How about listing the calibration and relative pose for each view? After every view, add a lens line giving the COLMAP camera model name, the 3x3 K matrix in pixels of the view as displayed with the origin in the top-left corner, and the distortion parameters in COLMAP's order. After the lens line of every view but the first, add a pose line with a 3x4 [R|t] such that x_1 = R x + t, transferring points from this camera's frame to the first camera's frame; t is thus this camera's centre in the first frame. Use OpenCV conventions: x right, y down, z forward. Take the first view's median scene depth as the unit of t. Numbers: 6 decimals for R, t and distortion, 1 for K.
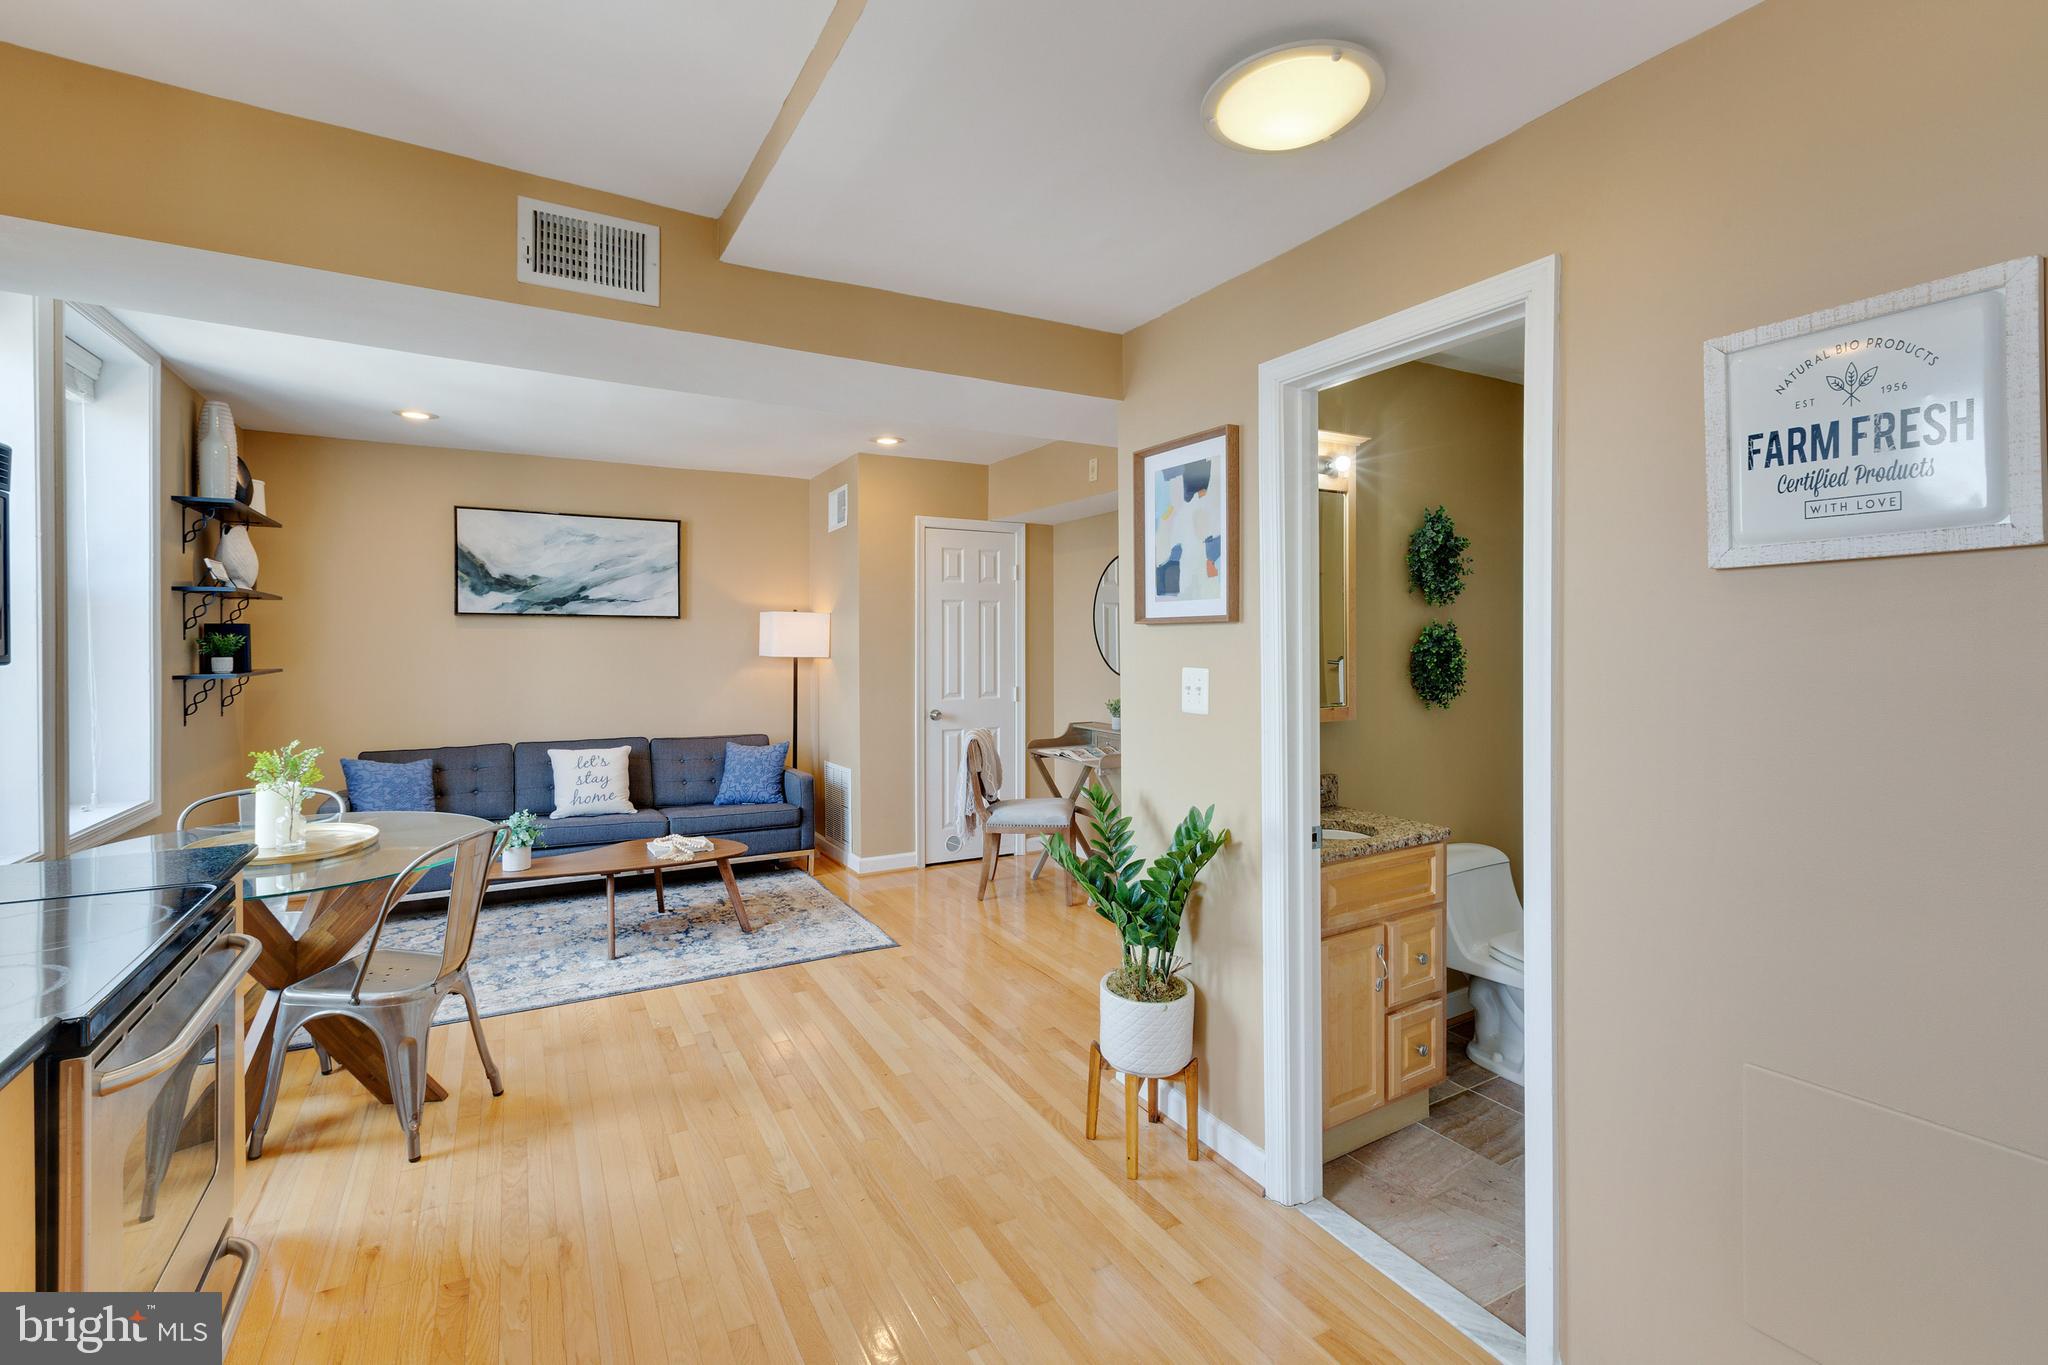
lens RADIAL K [[912.6, 0, 1016.4], [0, 912.6, 651.1], [0, 0, 1]] dist [-0.002281, 0.000532]
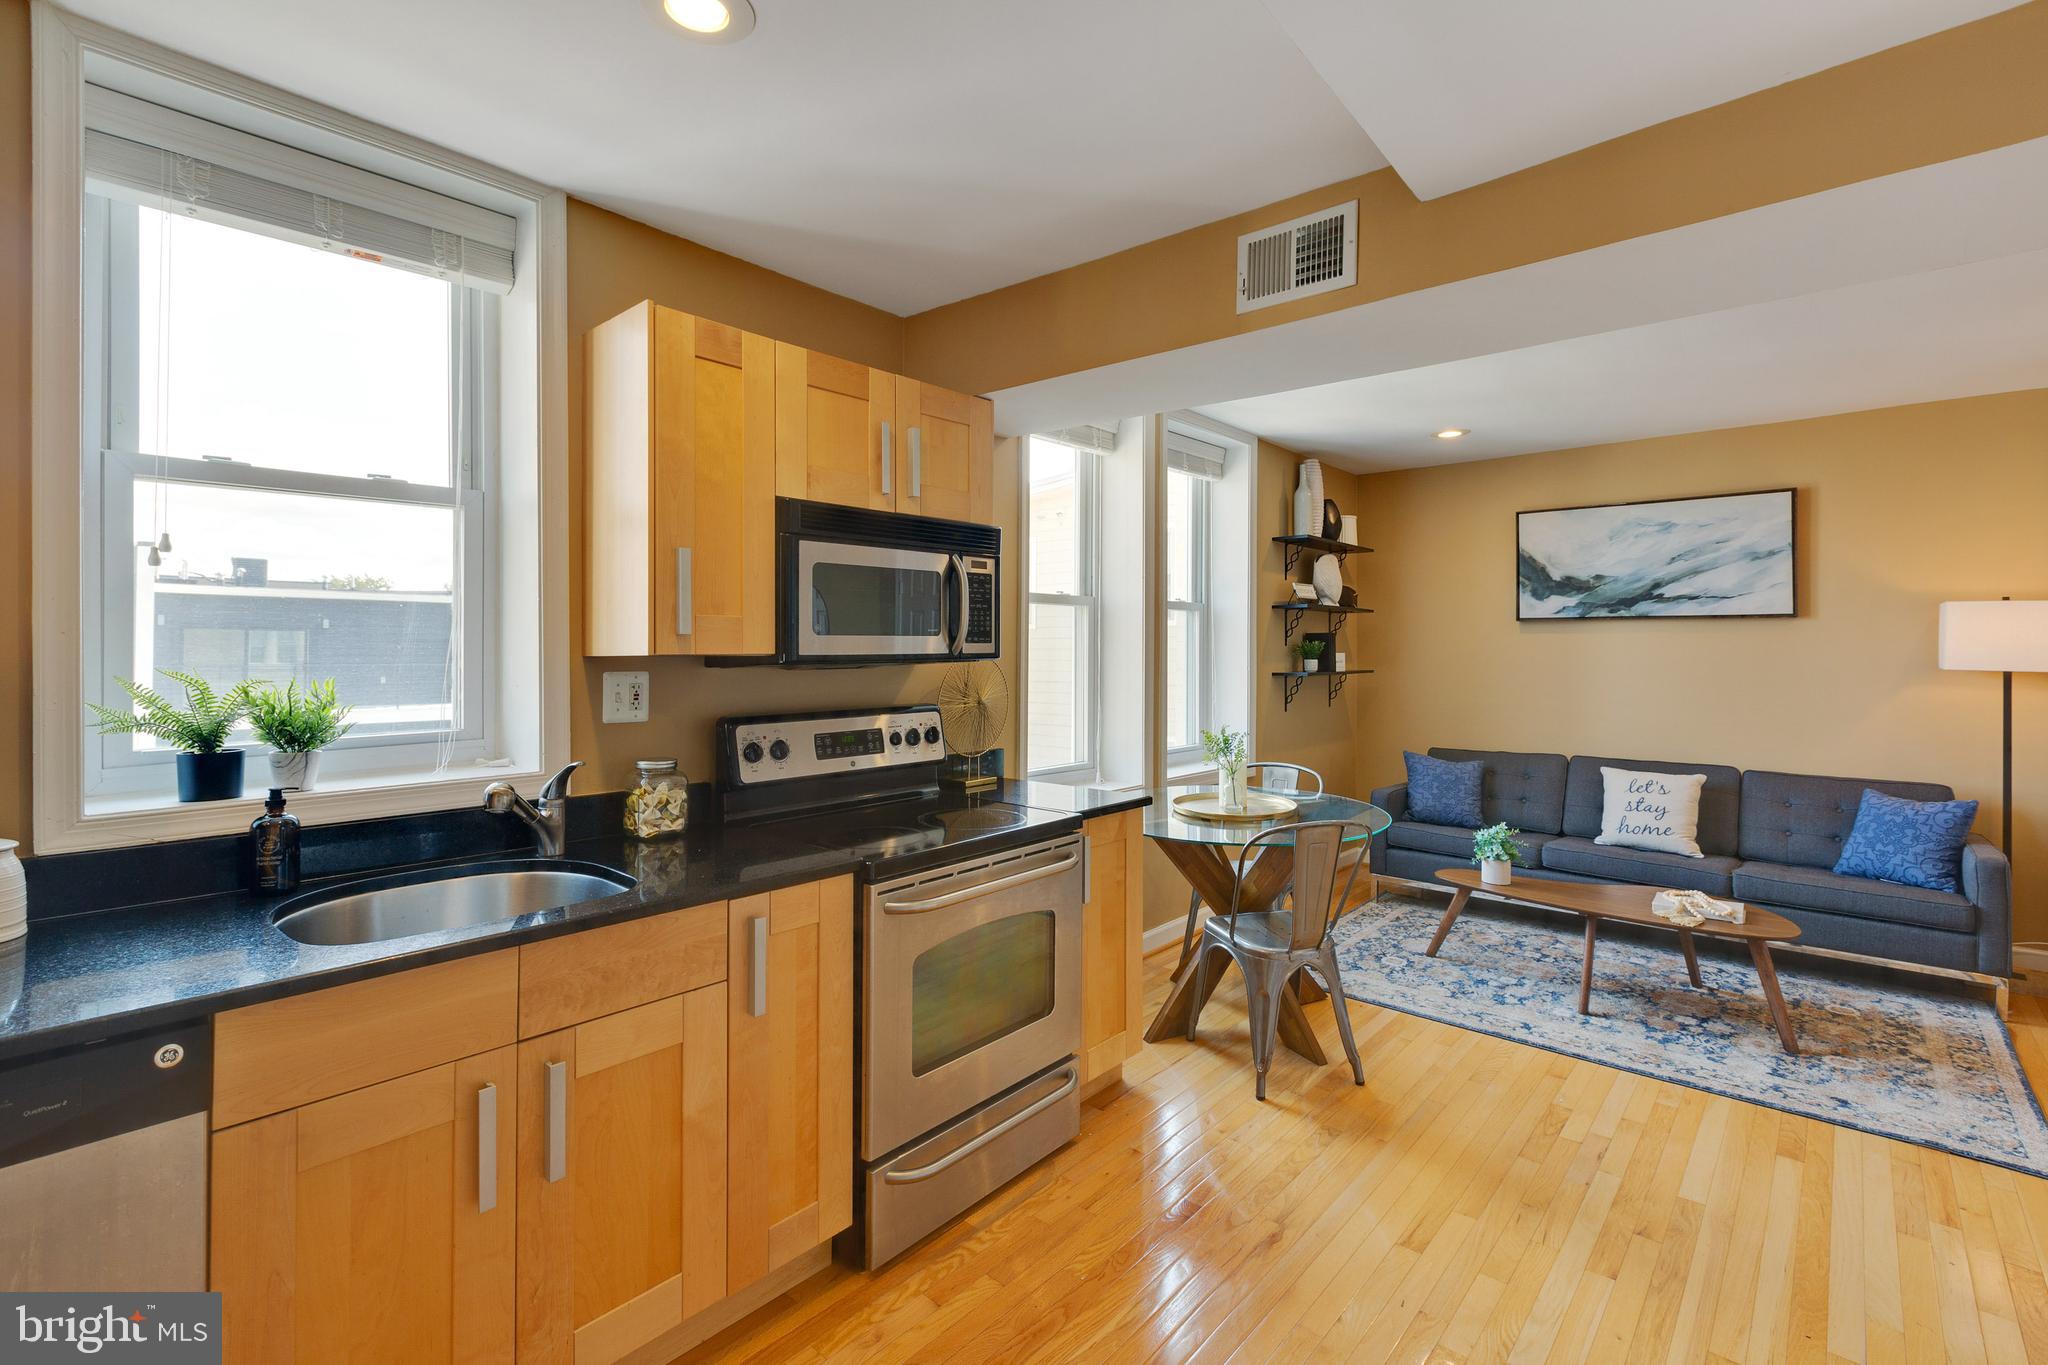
lens RADIAL K [[912.6, 0, 1024.7], [0, 912.6, 638.5], [0, 0, 1]] dist [-0.002281, 0.000532]
pose [[0.324978, -0.010288, -0.945665, 0.228519], [-0.011251, 0.999828, -0.014743, 0.000889], [0.945655, 0.015431, 0.324807, 0.233743]]
